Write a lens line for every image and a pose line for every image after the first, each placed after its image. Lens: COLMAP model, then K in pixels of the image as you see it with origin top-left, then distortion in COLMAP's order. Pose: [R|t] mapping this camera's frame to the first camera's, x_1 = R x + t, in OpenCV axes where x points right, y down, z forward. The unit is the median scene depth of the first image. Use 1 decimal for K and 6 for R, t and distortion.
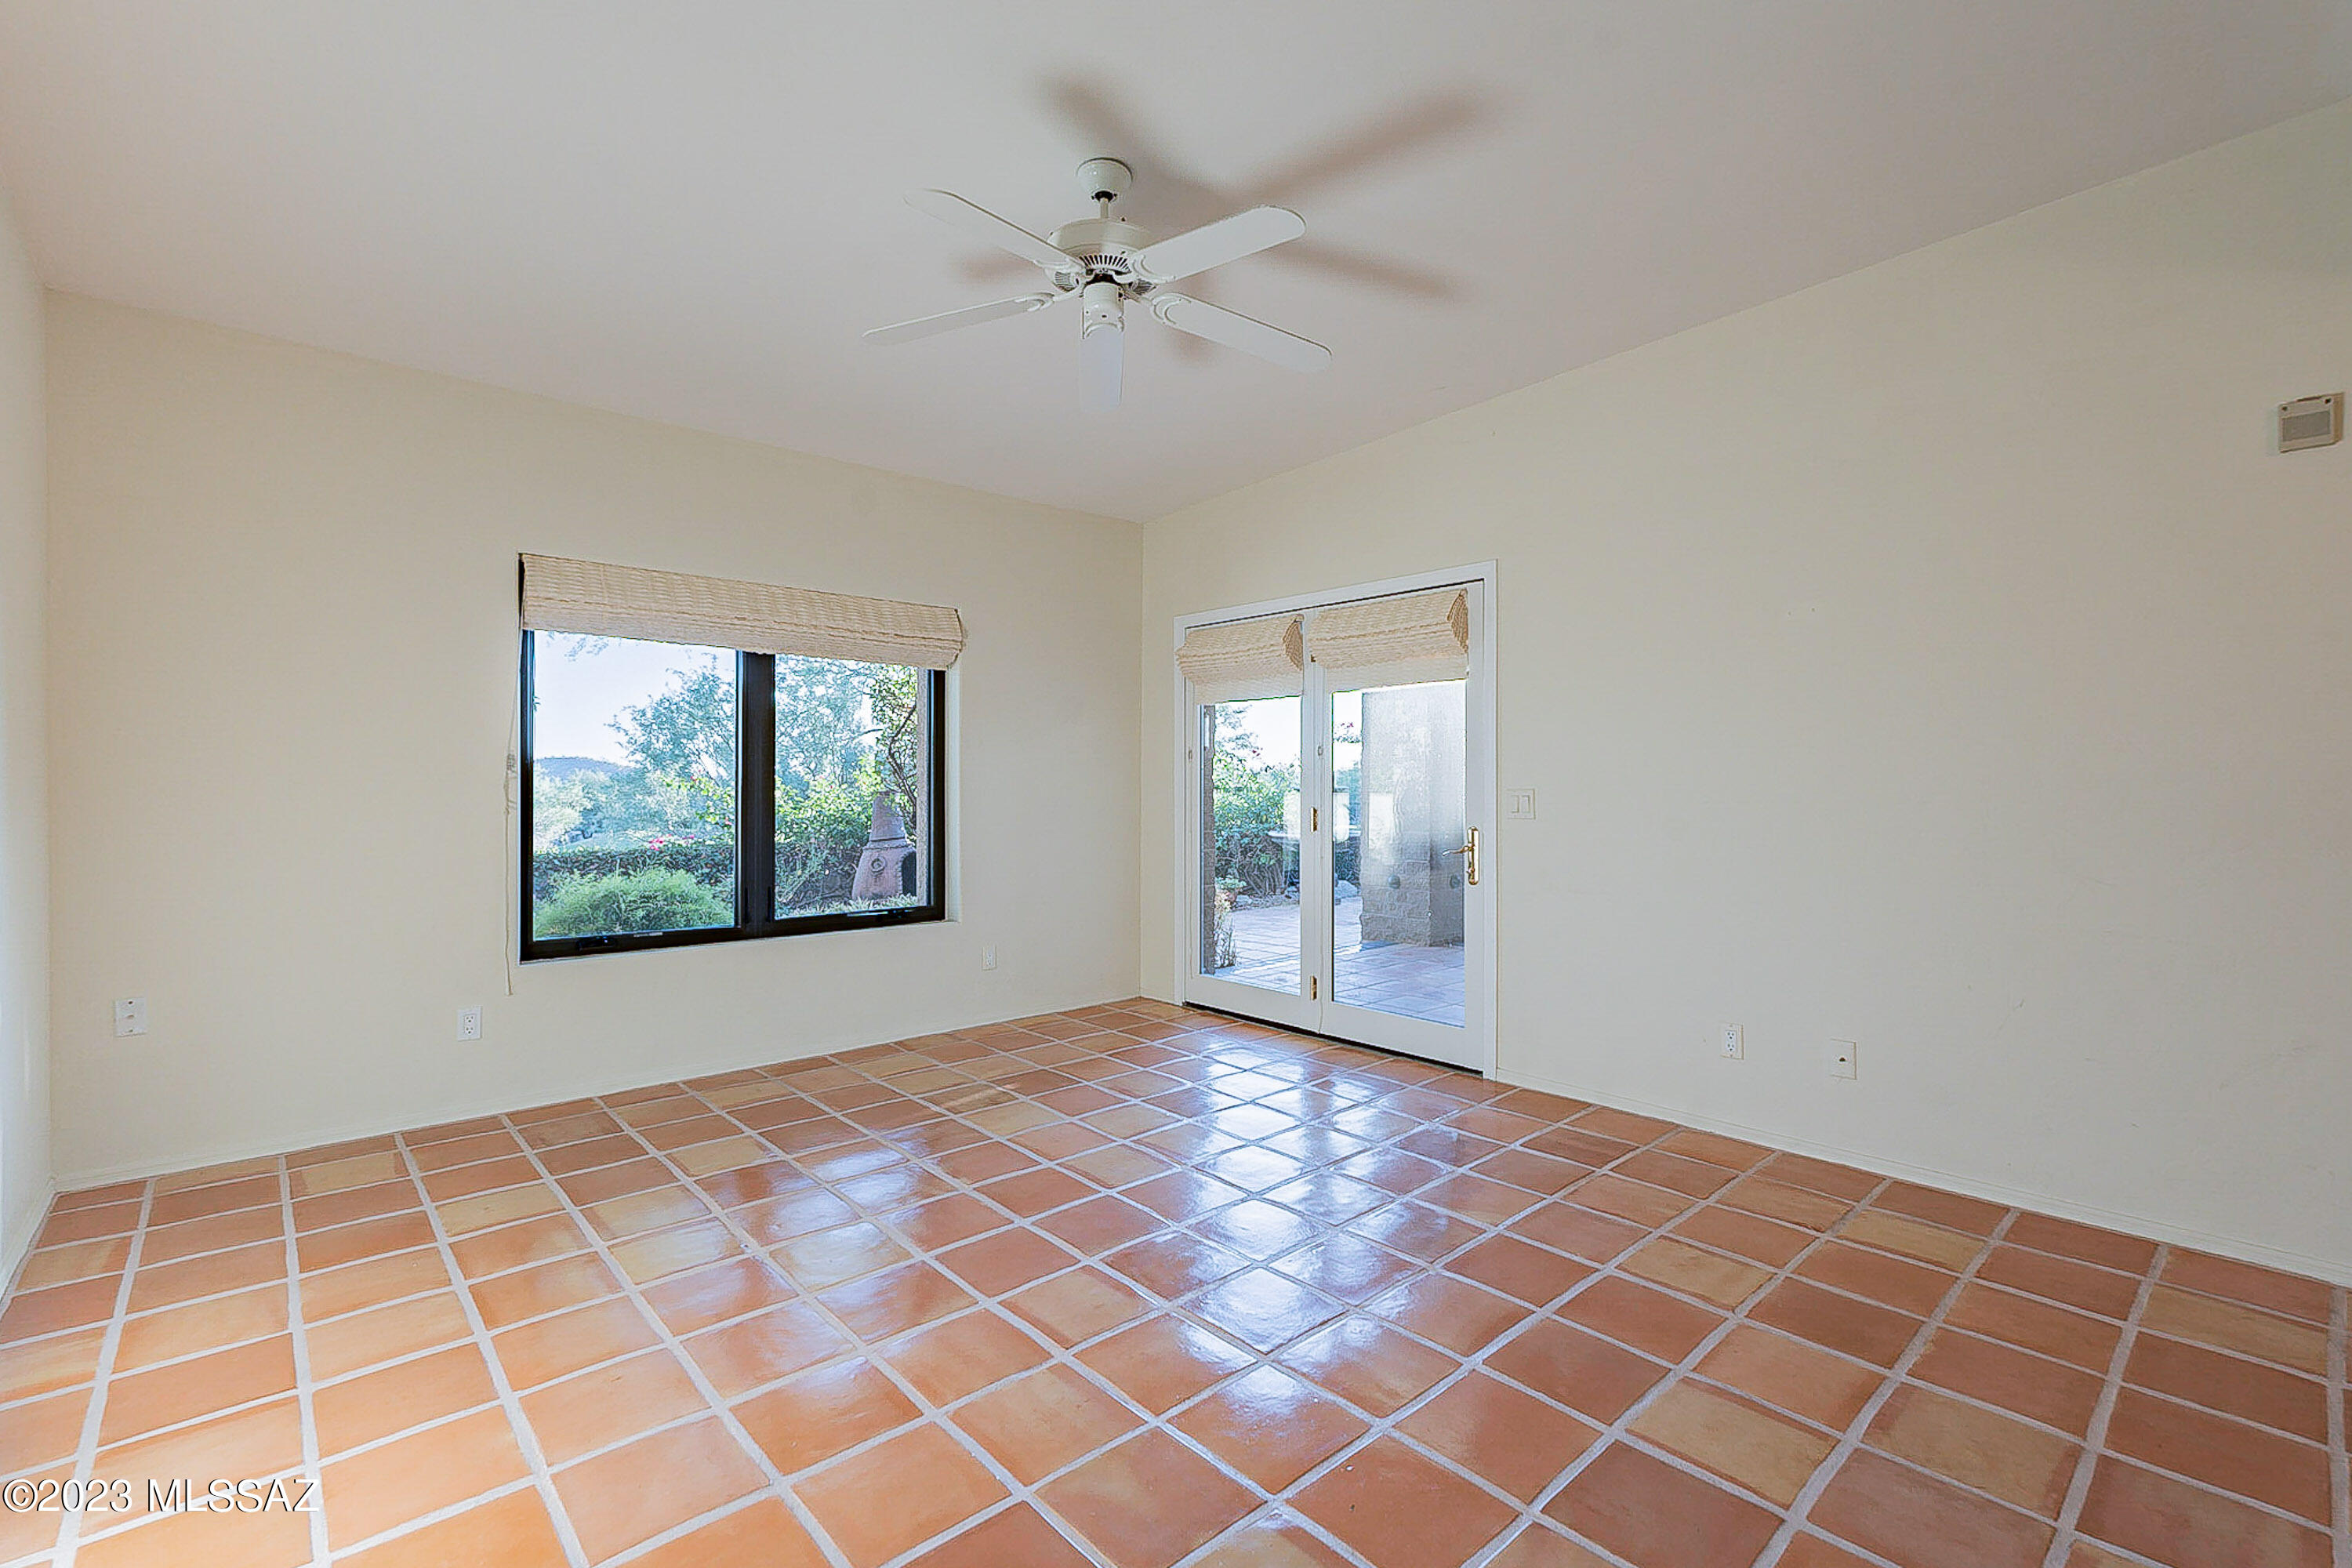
lens RADIAL K [[1047.1, 0, 1168.2], [0, 1047.1, 780.8], [0, 0, 1]] dist [-0.005175, 0.000665]
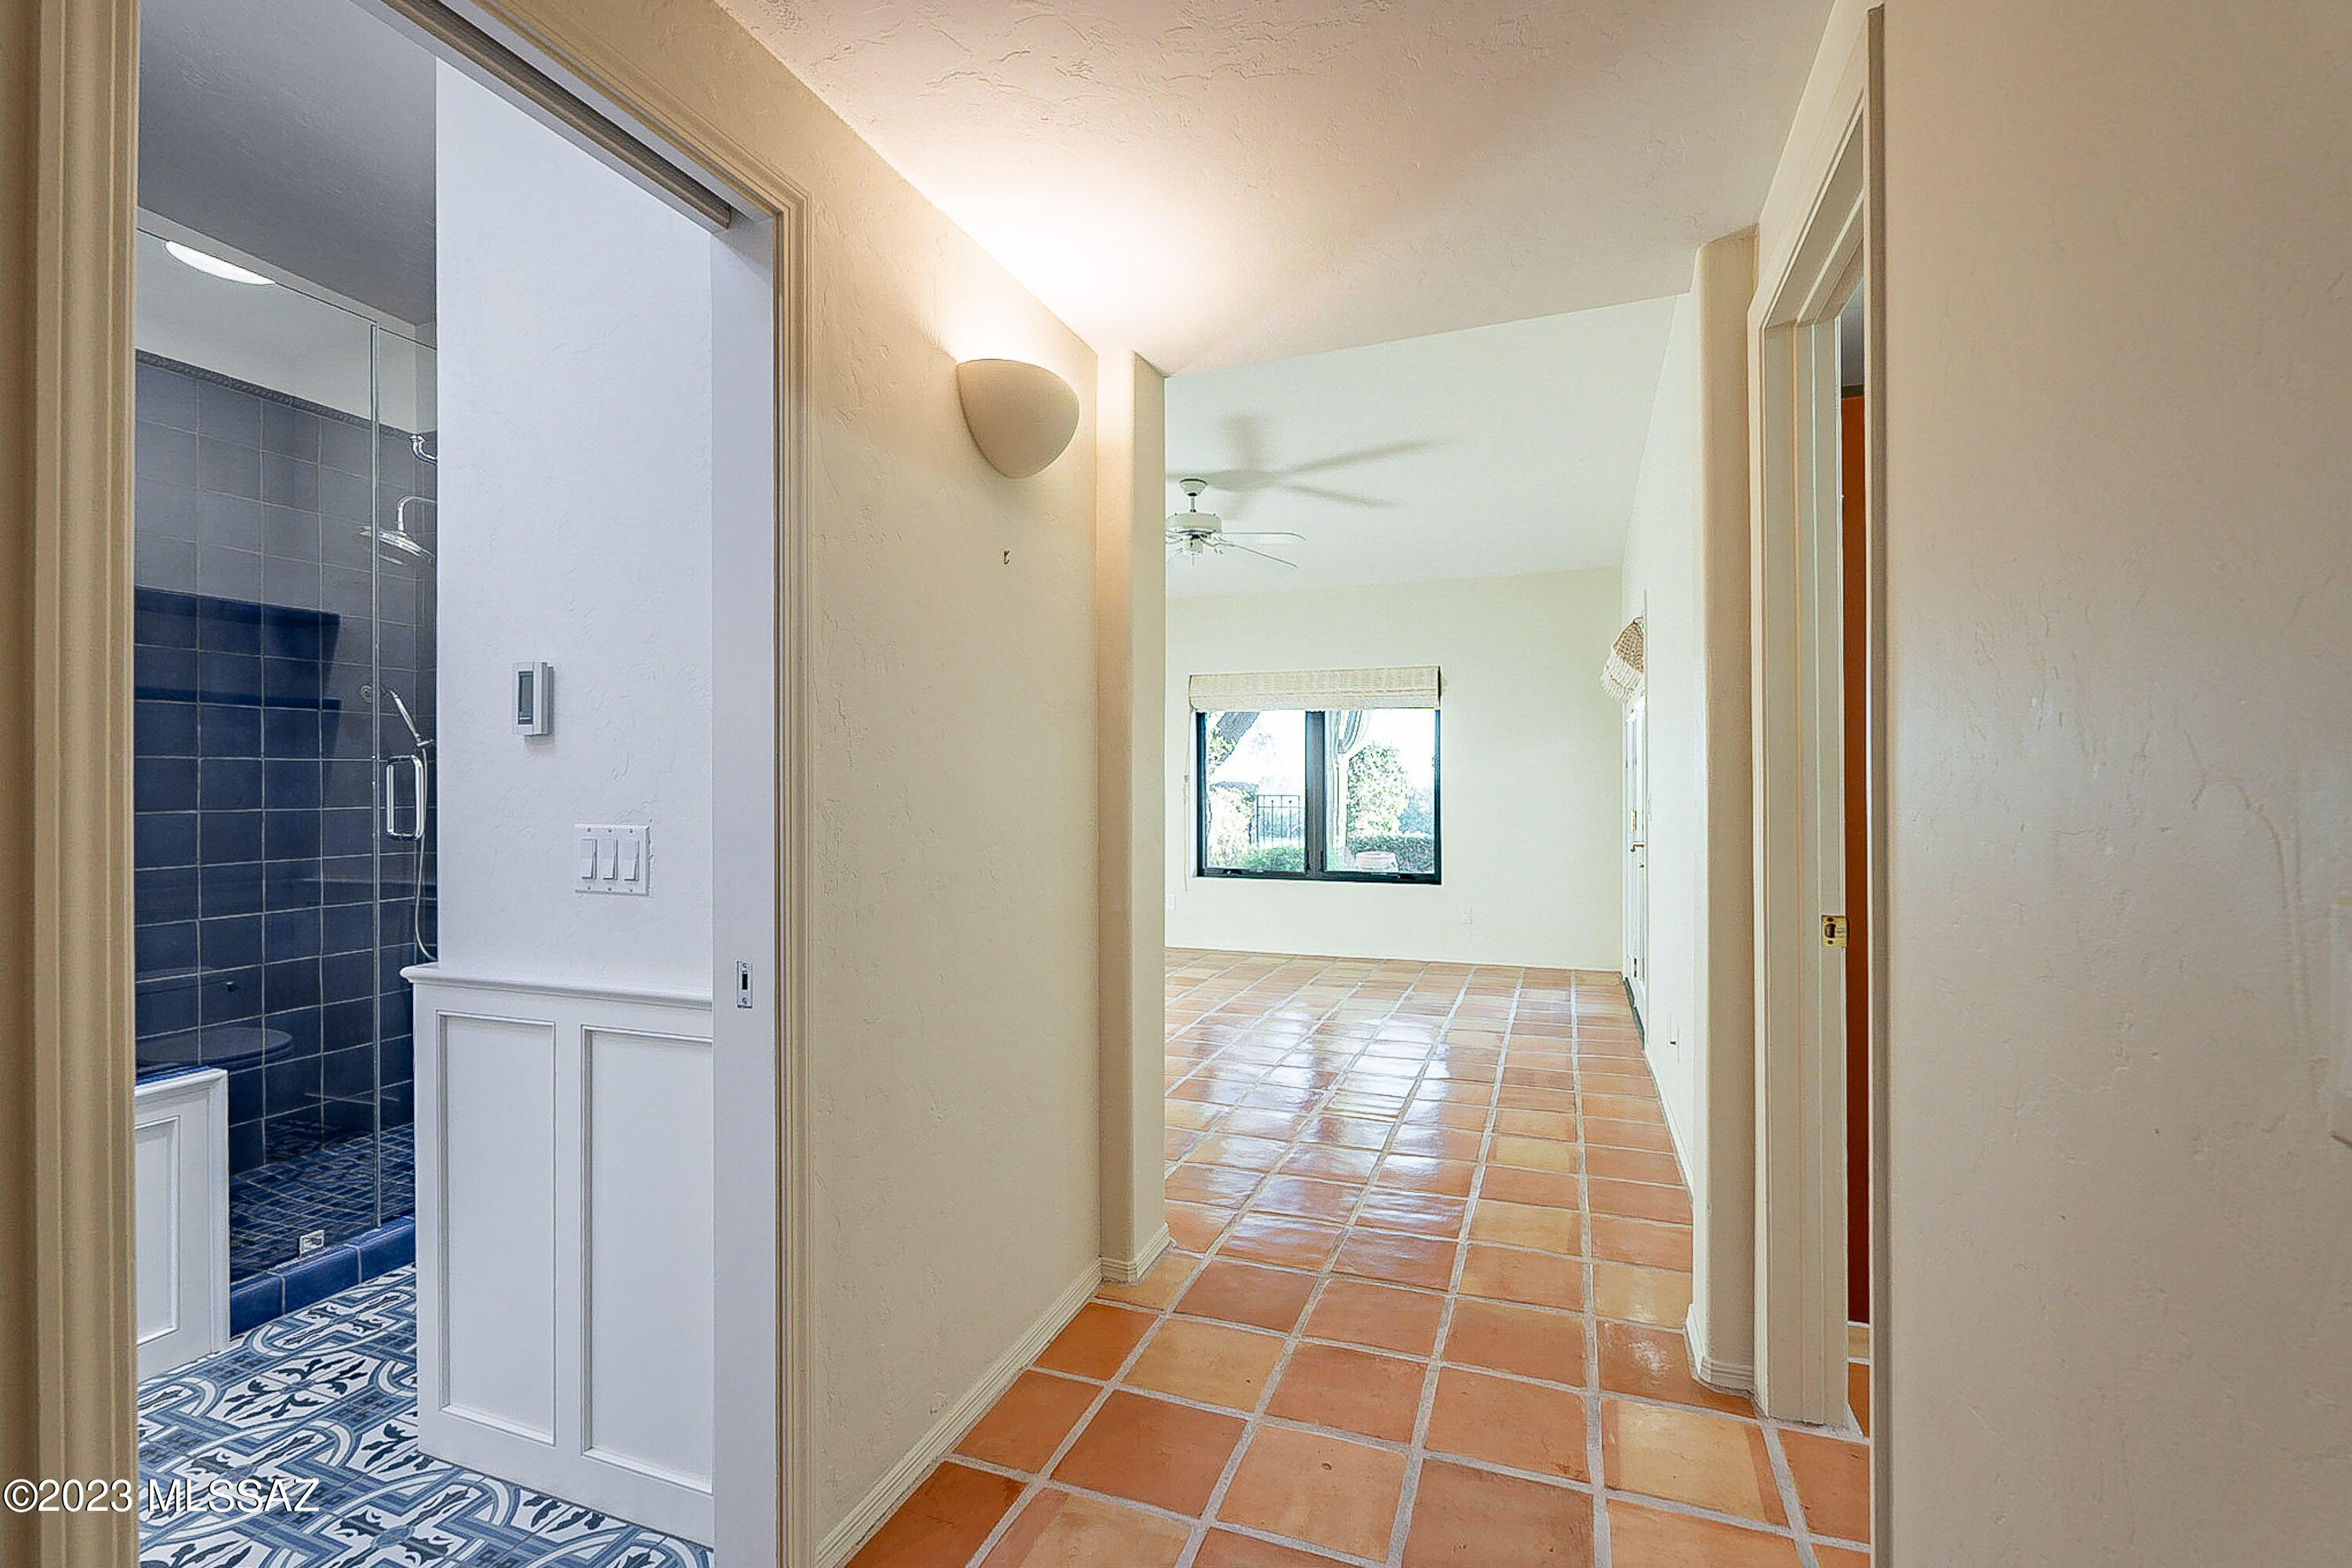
lens RADIAL K [[1047.1, 0, 1178.4], [0, 1047.1, 784.9], [0, 0, 1]] dist [-0.005175, 0.000665]
pose [[0.464043, -0.001259, -0.885812, 0.864337], [0.001154, 0.999999, -0.000816, -0.001958], [0.885812, -0.000643, 0.464044, 0.021979]]
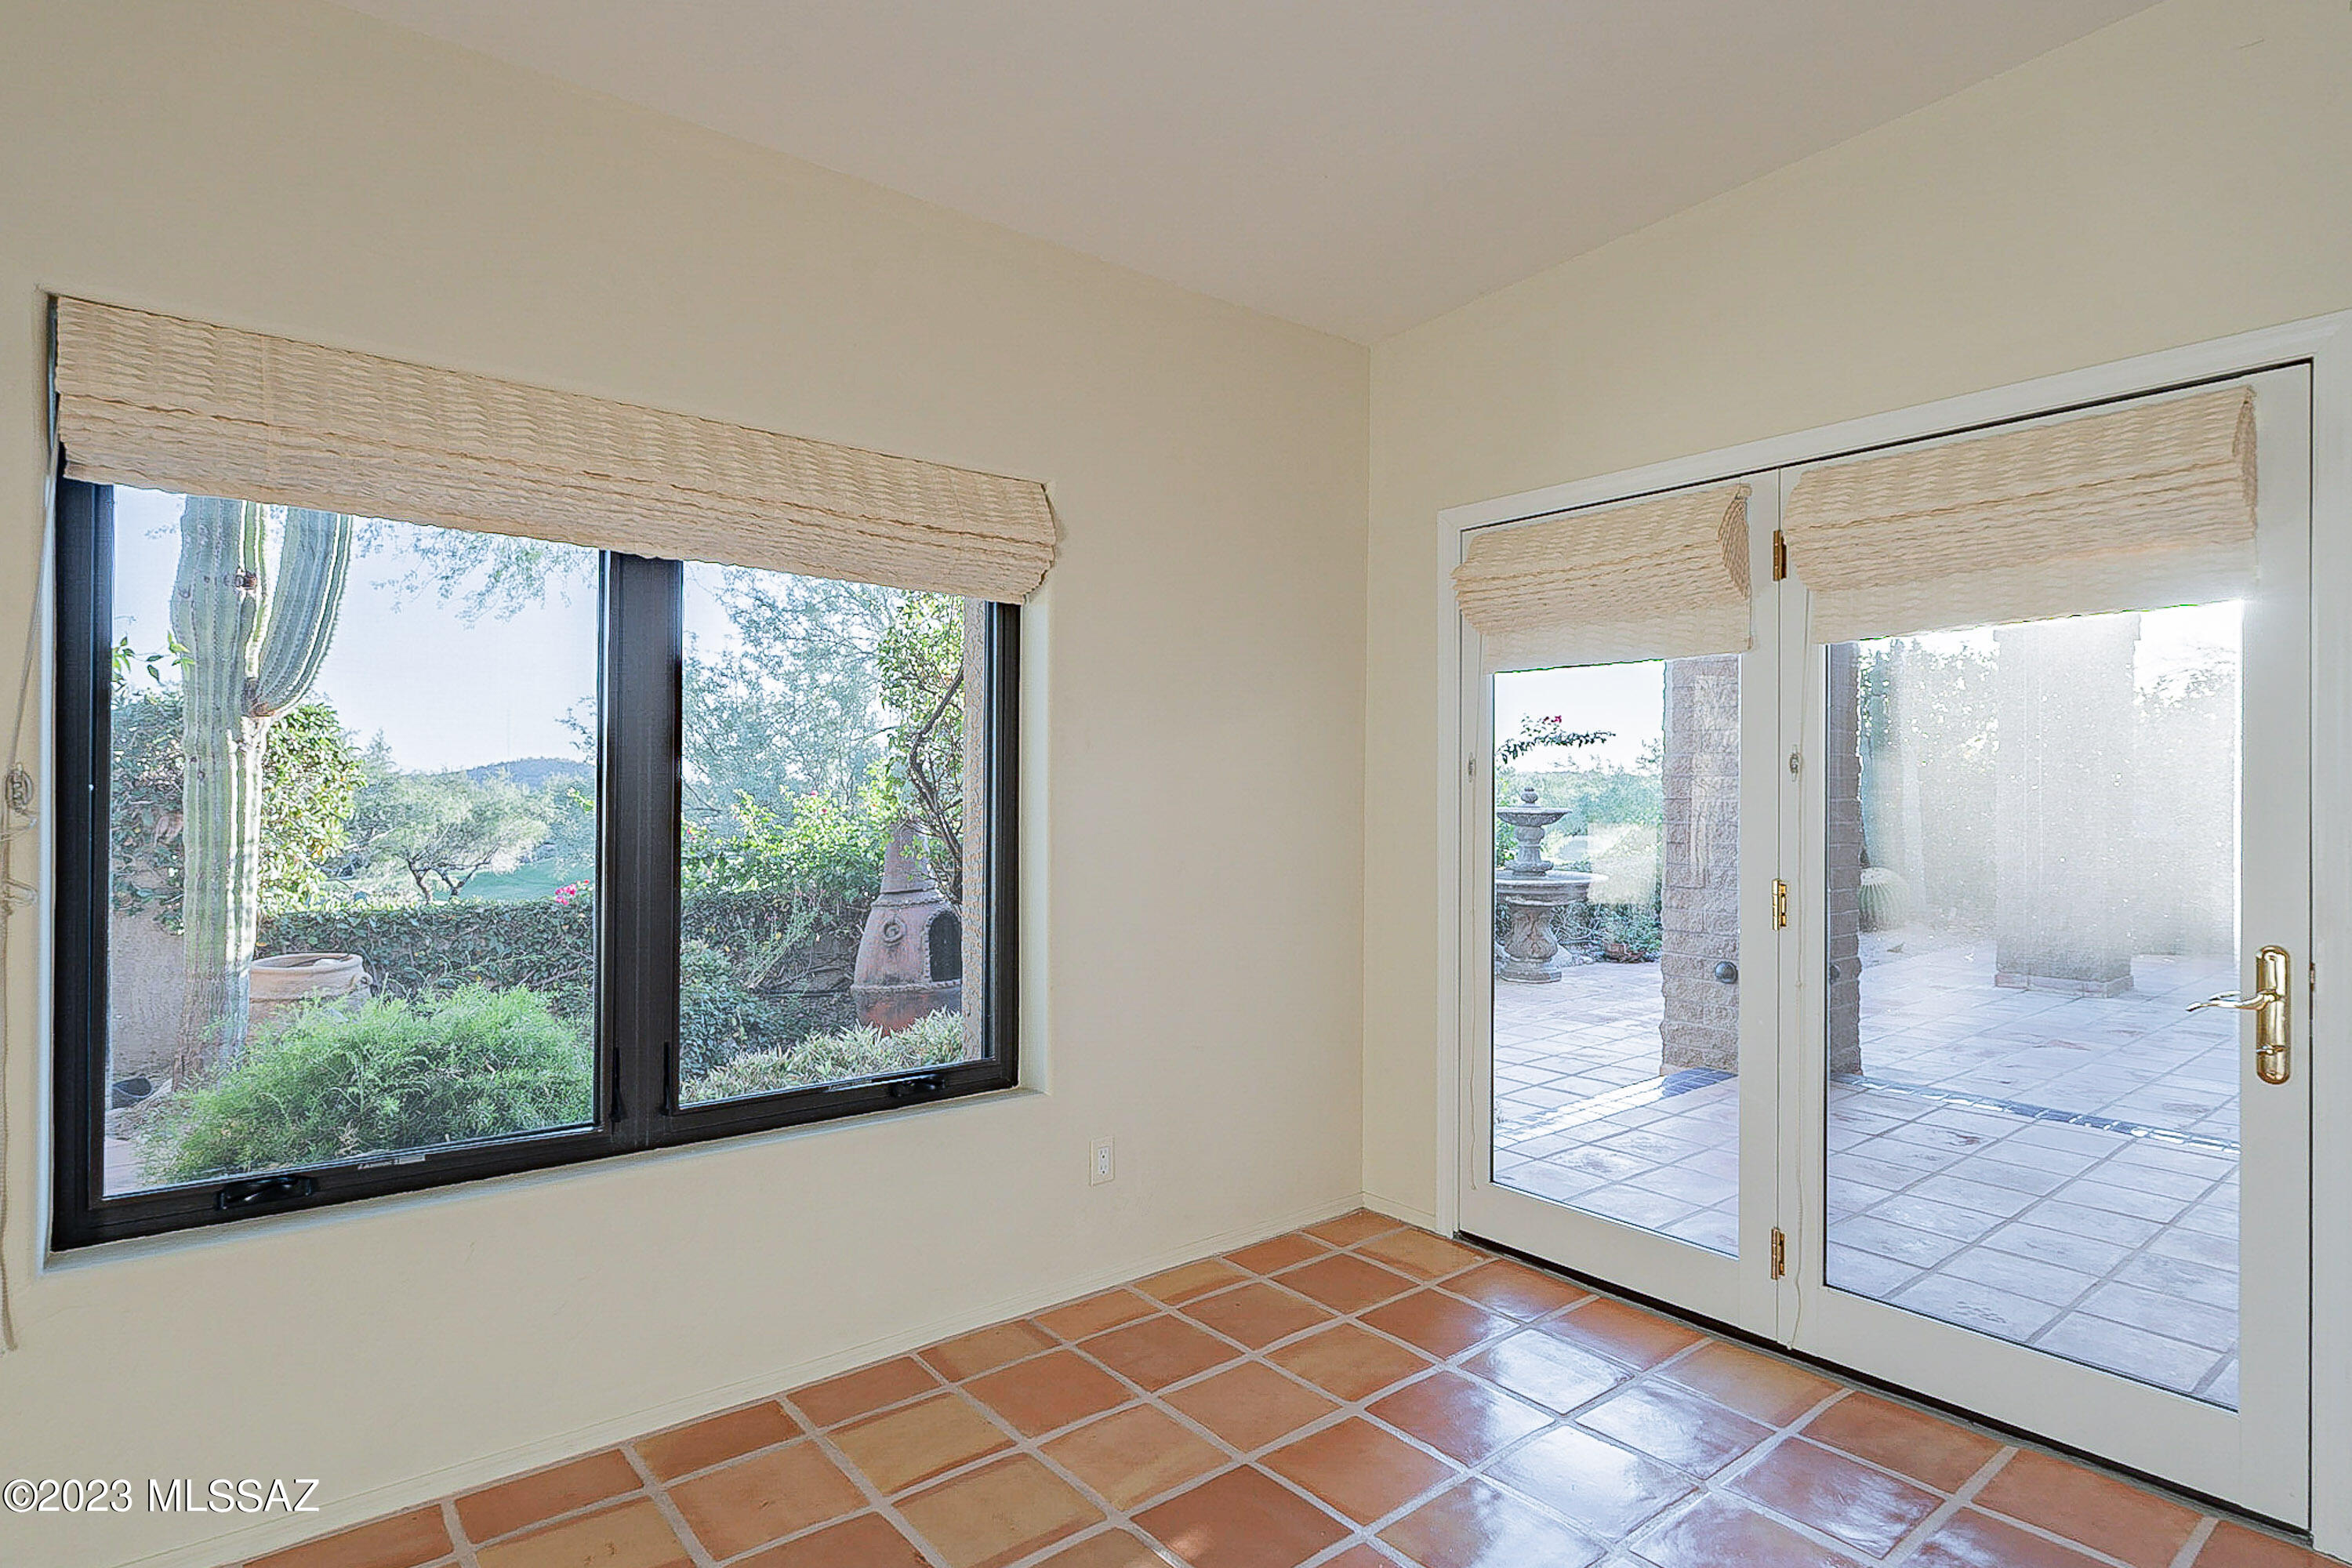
lens RADIAL K [[1220.7, 0, 1168.6], [0, 1220.7, 782.4], [0, 0, 1]] dist [0.000082, -0.000244]
pose [[0.998661, 0.003382, -0.051613, -0.105680], [-0.003630, 0.999982, -0.004718, -0.014820], [0.051596, 0.004899, 0.998656, 0.391352]]
